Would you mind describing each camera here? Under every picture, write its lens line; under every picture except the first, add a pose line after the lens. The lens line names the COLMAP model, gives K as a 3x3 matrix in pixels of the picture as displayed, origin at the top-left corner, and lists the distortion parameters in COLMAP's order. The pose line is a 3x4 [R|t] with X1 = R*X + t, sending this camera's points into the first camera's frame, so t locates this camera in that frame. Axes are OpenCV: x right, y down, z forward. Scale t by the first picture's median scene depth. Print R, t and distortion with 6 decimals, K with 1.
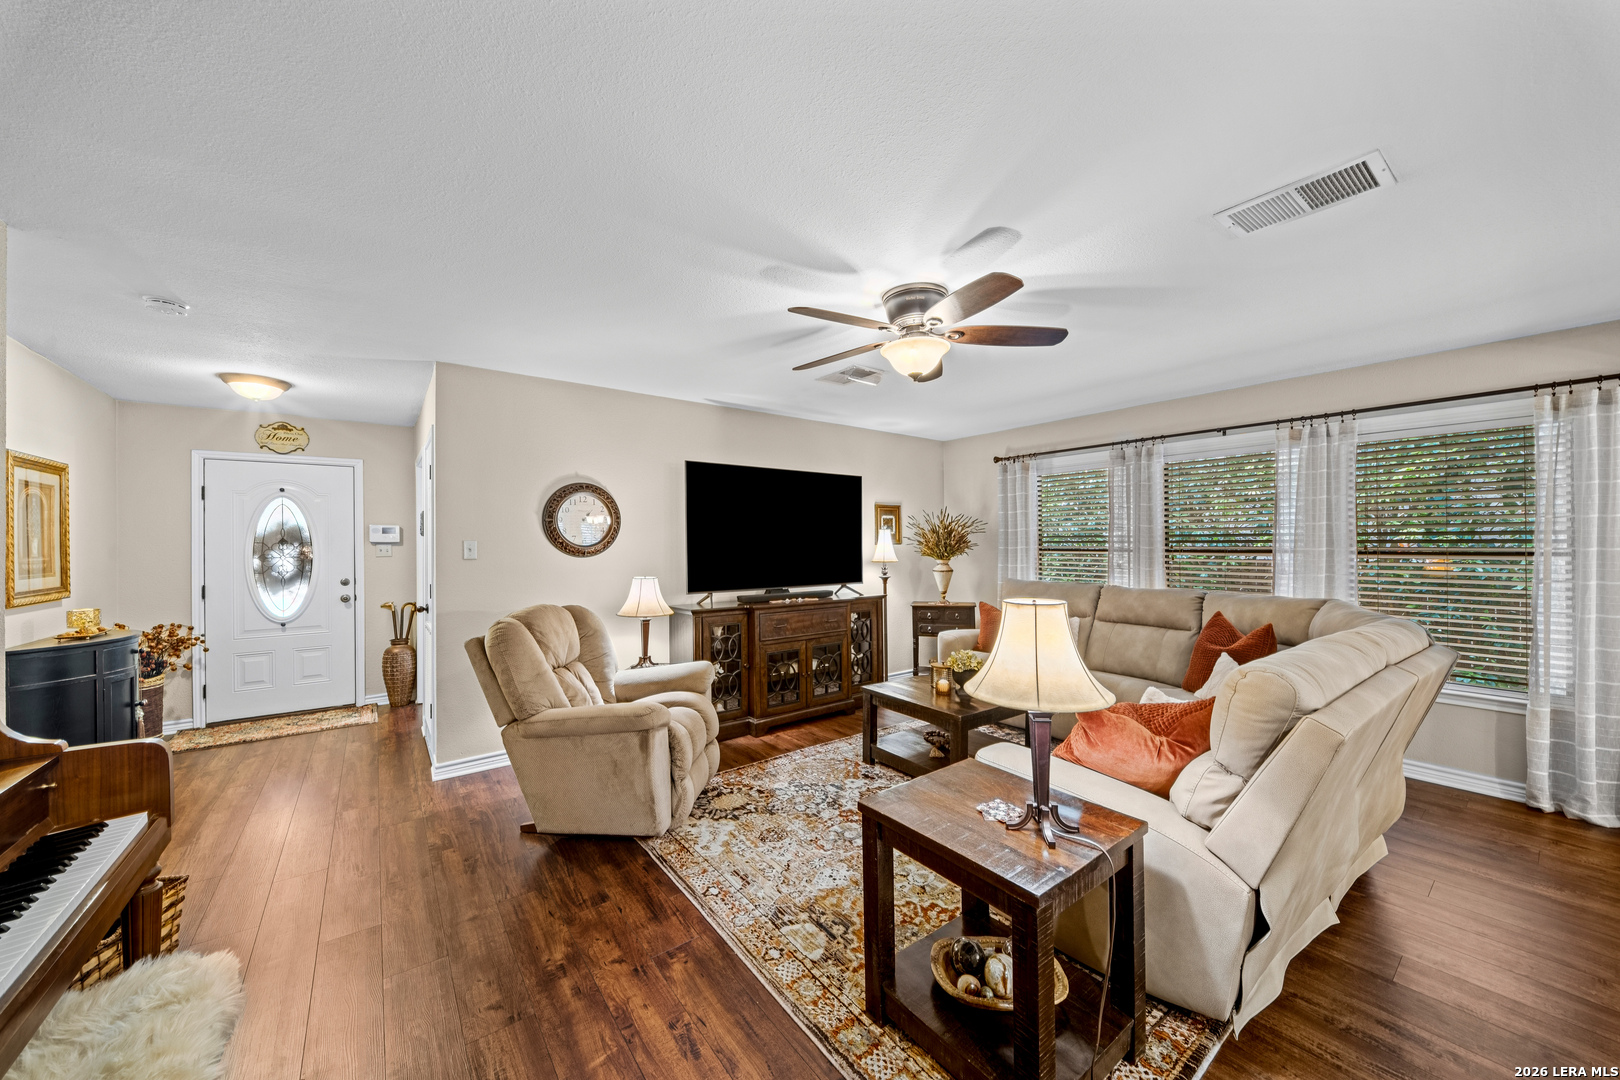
lens RADIAL K [[563.9, 0, 803.3], [0, 563.9, 541.2], [0, 0, 1]] dist [0.000608, -0.003419]
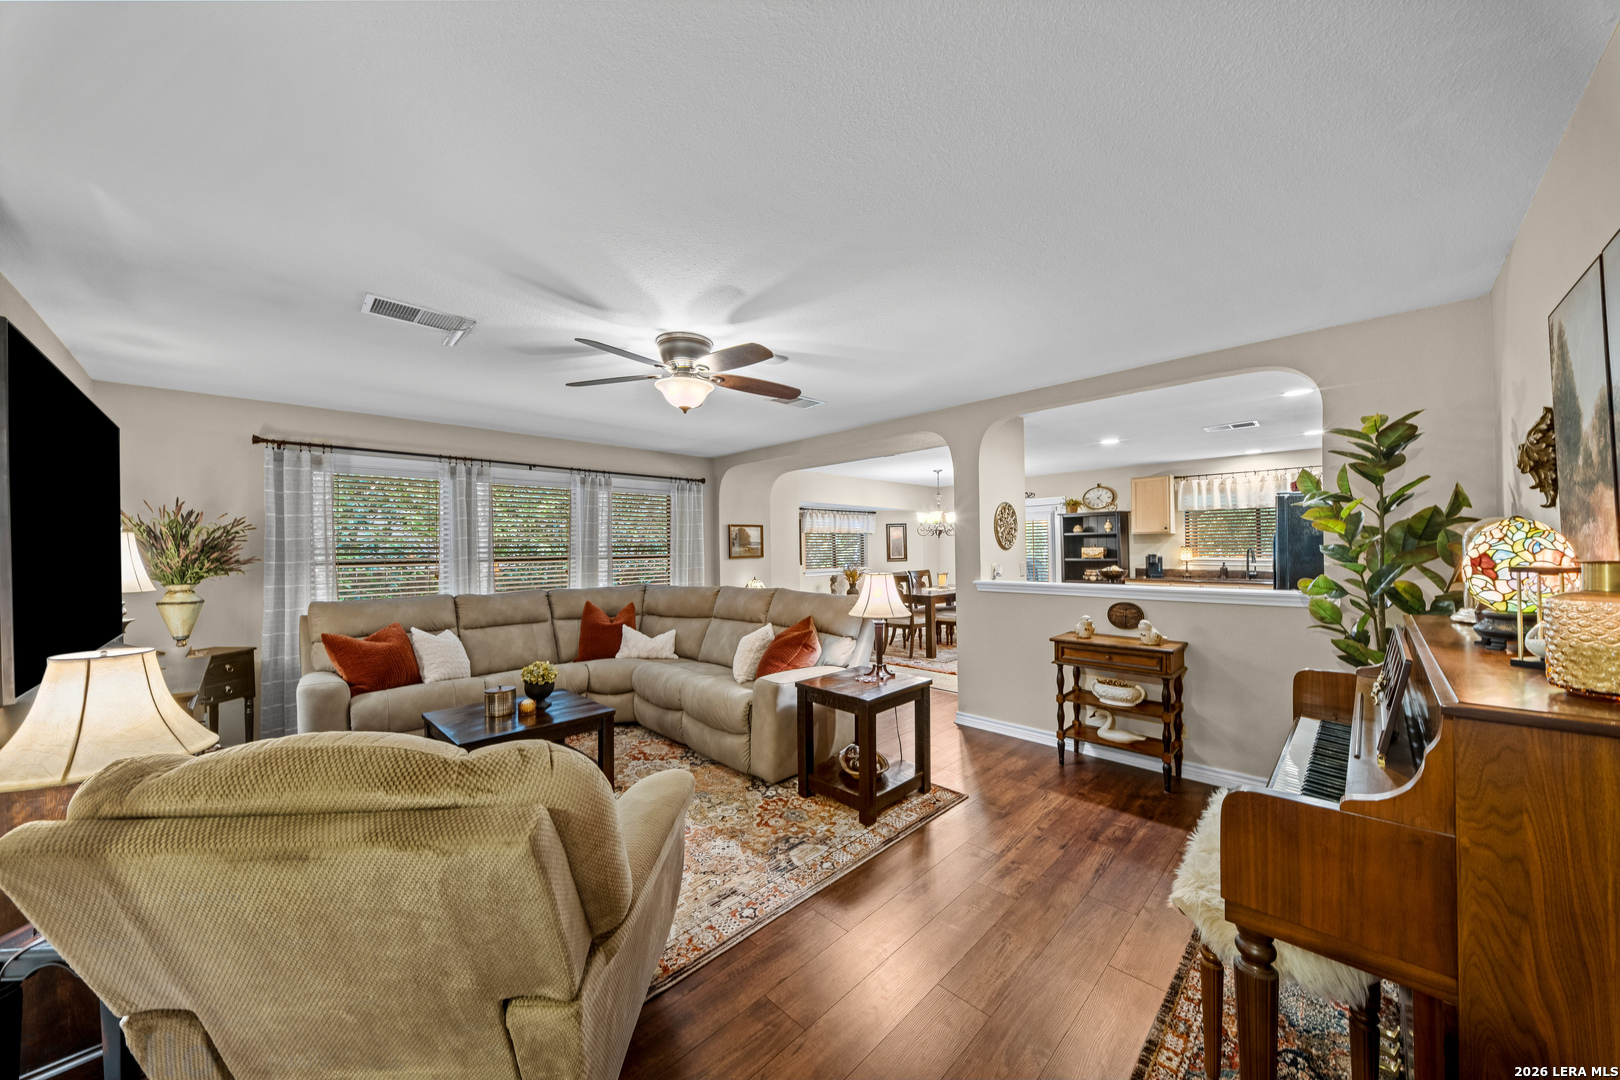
lens RADIAL K [[563.9, 0, 806.3], [0, 563.9, 545.0], [0, 0, 1]] dist [0.000608, -0.003419]
pose [[-0.140309, 0.011975, 0.990035, -0.584032], [0.008714, 0.999903, -0.010859, 0.003411], [-0.990069, 0.007104, -0.140400, 0.532810]]
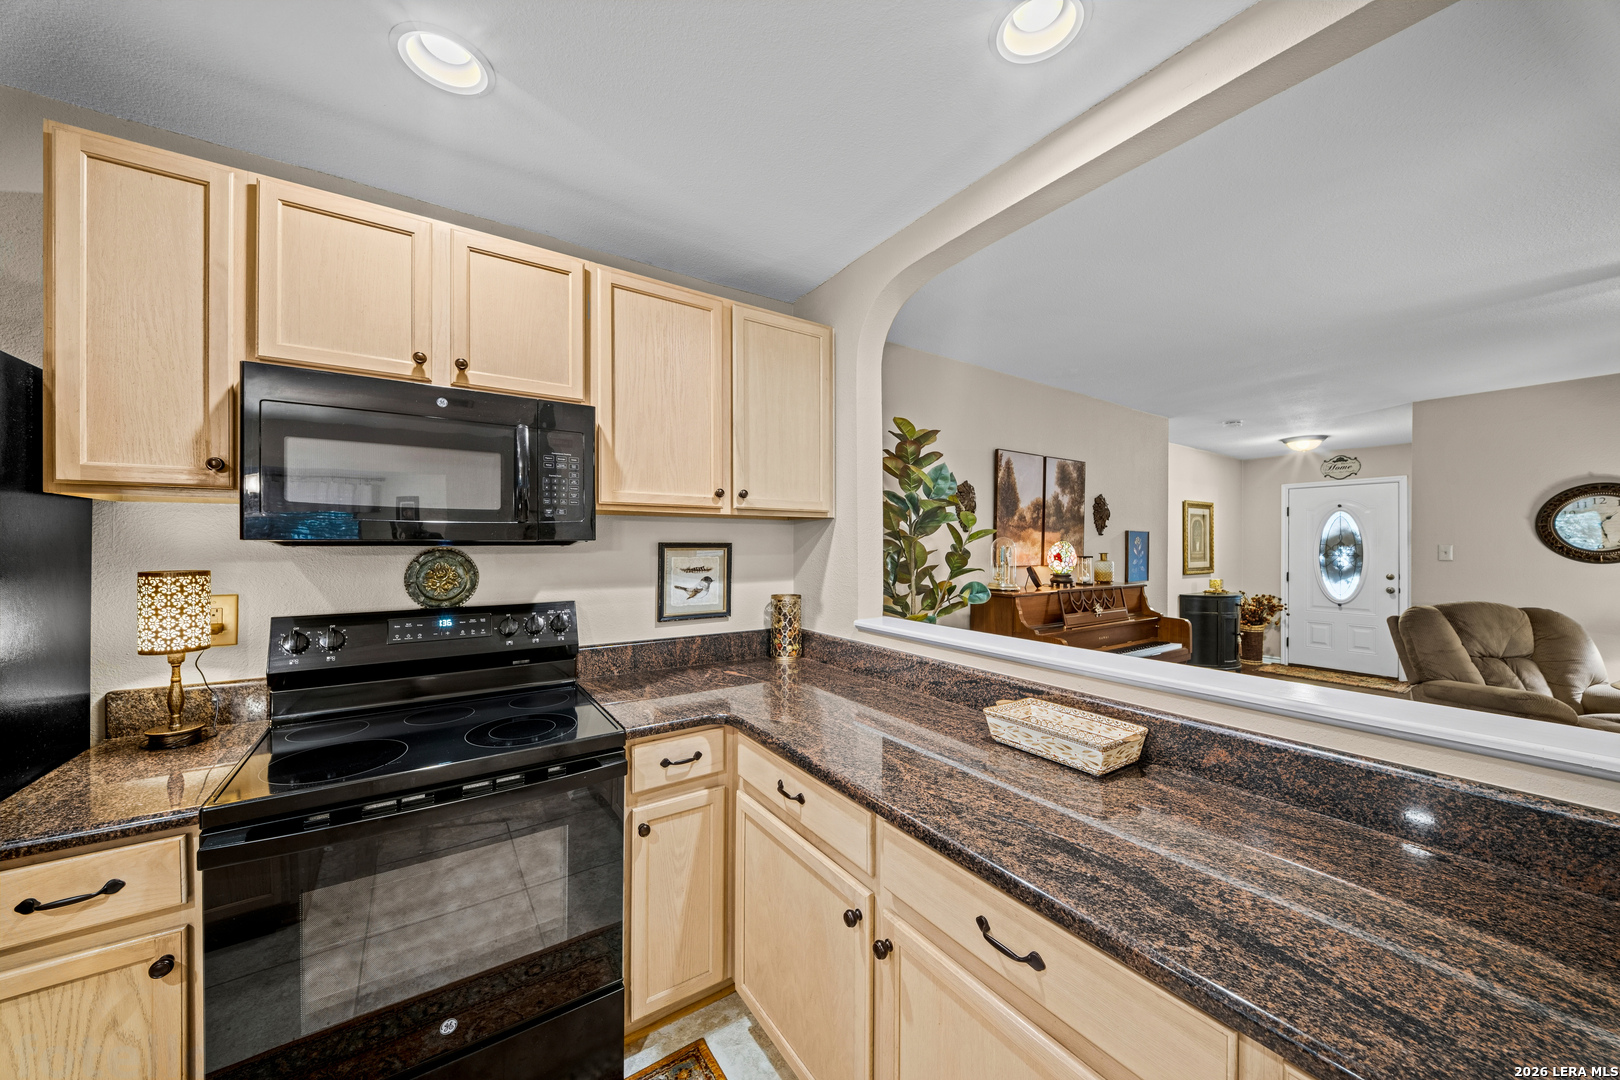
lens RADIAL K [[563.9, 0, 804.8], [0, 563.9, 541.3], [0, 0, 1]] dist [0.000608, -0.003419]
pose [[-0.051393, 0.002186, -0.998676, 0.530303], [0.001038, 0.999997, 0.002135, -0.009419], [0.998678, -0.000926, -0.051395, -0.229455]]
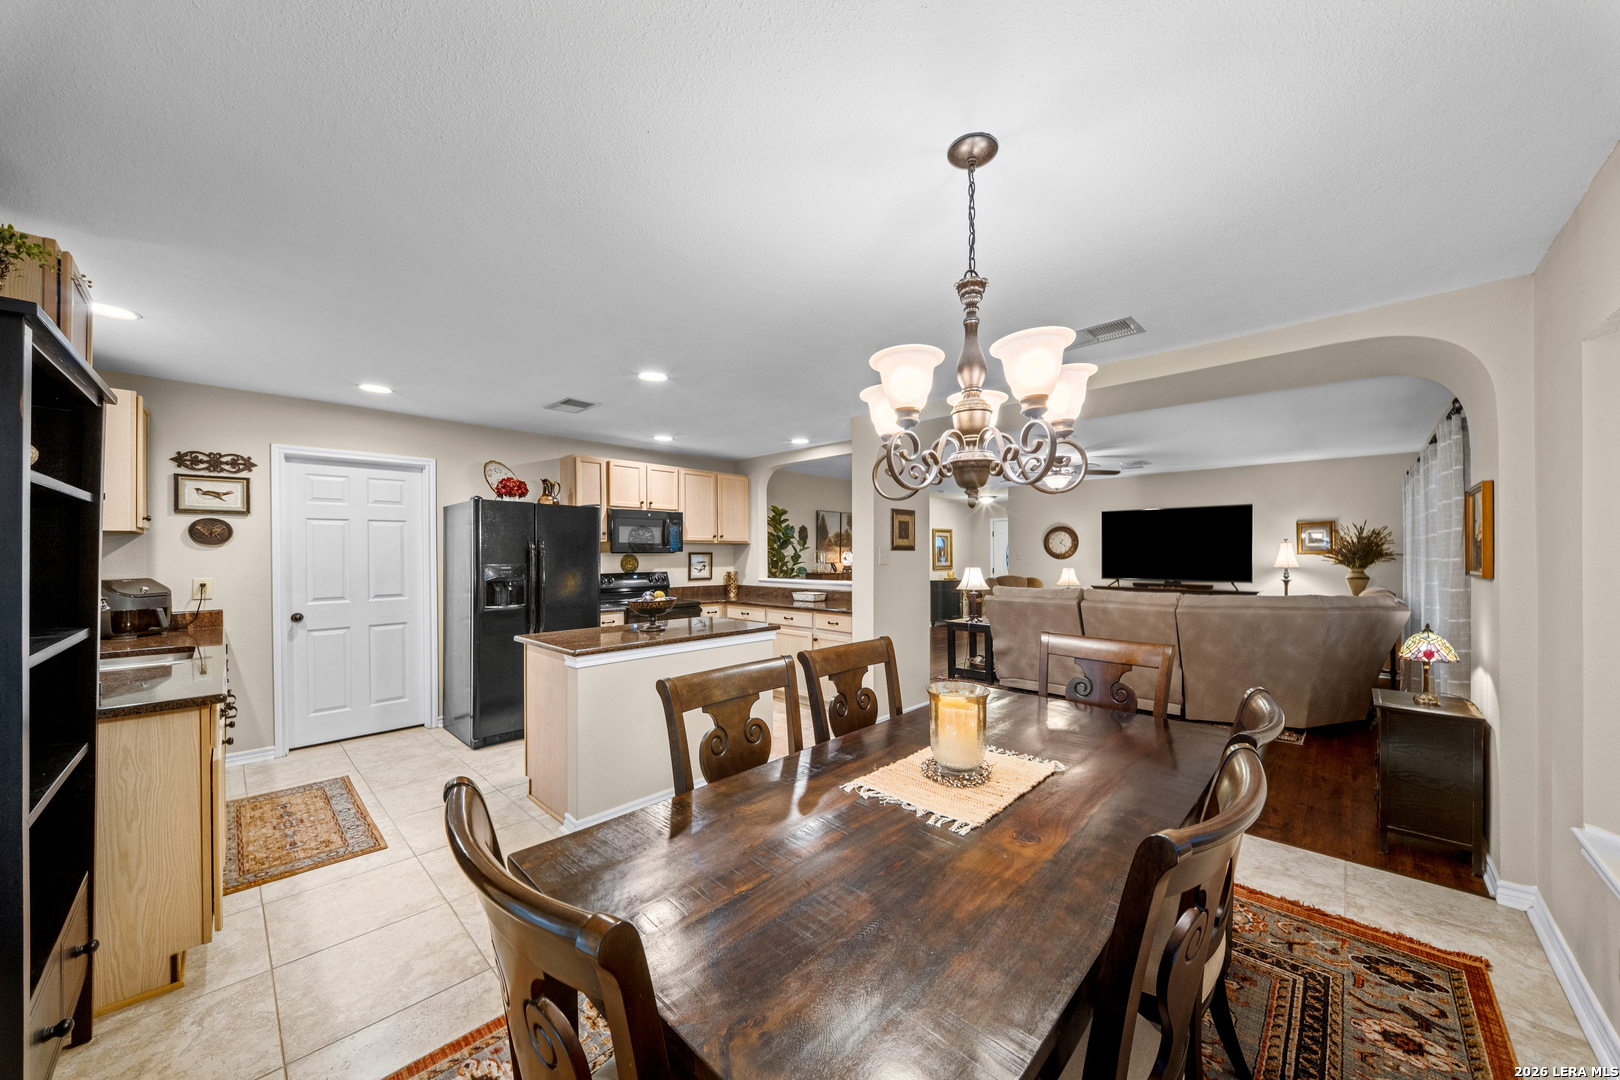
lens RADIAL K [[563.9, 0, 807.1], [0, 563.9, 553.7], [0, 0, 1]] dist [0.000608, -0.003419]
pose [[0.155803, 0.003640, -0.987781, 1.507508], [0.006456, 0.999968, 0.004703, -0.009291], [0.987767, -0.007110, 0.155775, -0.313718]]
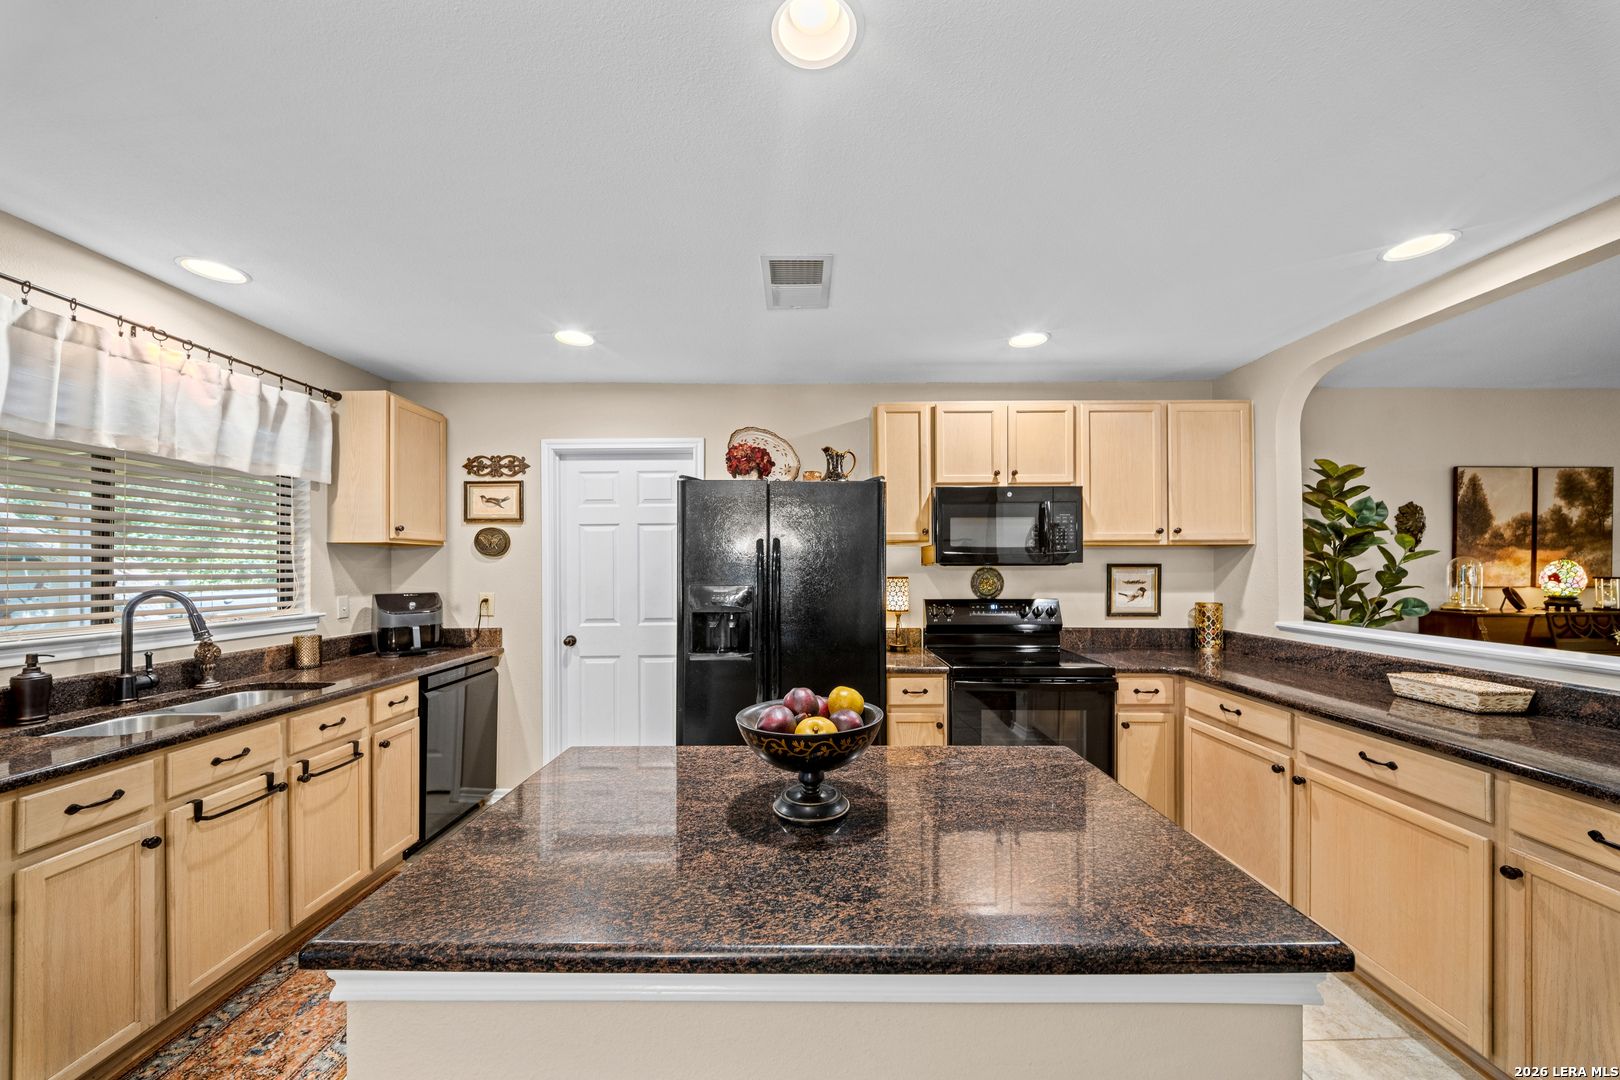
lens RADIAL K [[563.9, 0, 810.2], [0, 563.9, 560.6], [0, 0, 1]] dist [0.000608, -0.003419]
pose [[-0.600789, 0.002372, -0.799404, 0.892416], [0.008200, 0.999961, -0.003195, -0.012682], [0.799365, -0.008475, -0.600786, -0.249755]]
